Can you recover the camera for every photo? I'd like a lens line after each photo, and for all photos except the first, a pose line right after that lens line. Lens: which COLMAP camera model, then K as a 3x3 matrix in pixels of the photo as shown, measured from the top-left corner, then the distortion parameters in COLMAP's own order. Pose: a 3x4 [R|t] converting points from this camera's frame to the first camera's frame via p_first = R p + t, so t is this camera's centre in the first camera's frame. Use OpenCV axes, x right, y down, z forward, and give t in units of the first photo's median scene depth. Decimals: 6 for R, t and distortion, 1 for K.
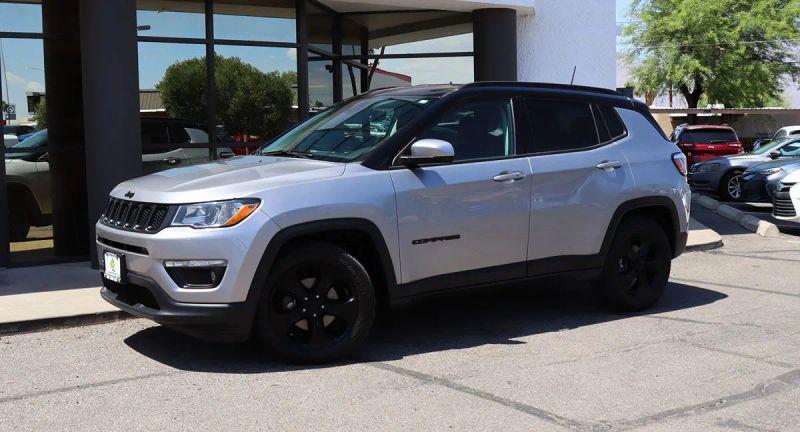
lens RADIAL K [[958.9, 0, 400.0], [0, 958.9, 216.0], [0, 0, 1]] dist [-0.136763, 0.010614]
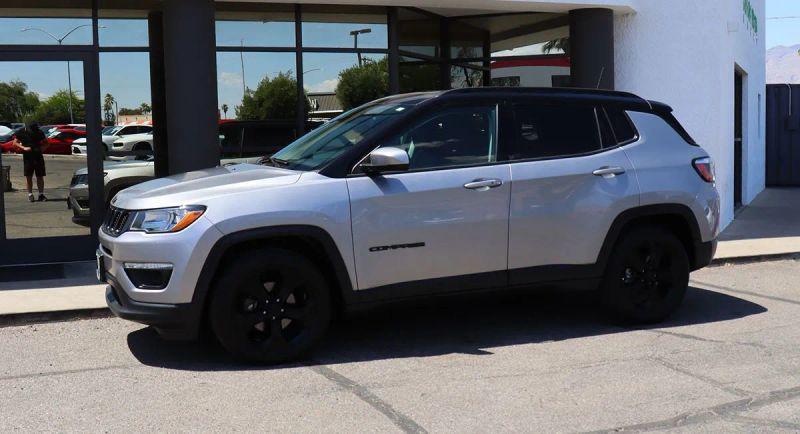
lens RADIAL K [[914.4, 0, 400.0], [0, 914.4, 217.0], [0, 0, 1]] dist [-0.119944, -0.023992]
pose [[0.971135, 0.013731, -0.238136, 0.266994], [-0.011597, 0.999879, 0.010363, -0.016706], [0.238249, -0.007302, 0.971177, 0.069596]]
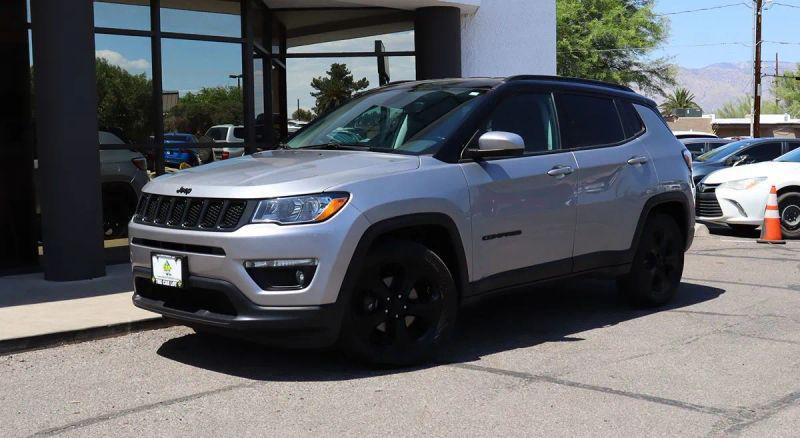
lens RADIAL K [[985.3, 0, 400.0], [0, 985.3, 219.0], [0, 0, 1]] dist [-0.132160, 0.013100]
pose [[0.983998, -0.012514, 0.177742, -0.238657], [0.014222, 0.999864, -0.008337, 0.014865], [-0.177613, 0.010732, 0.984042, 0.039332]]
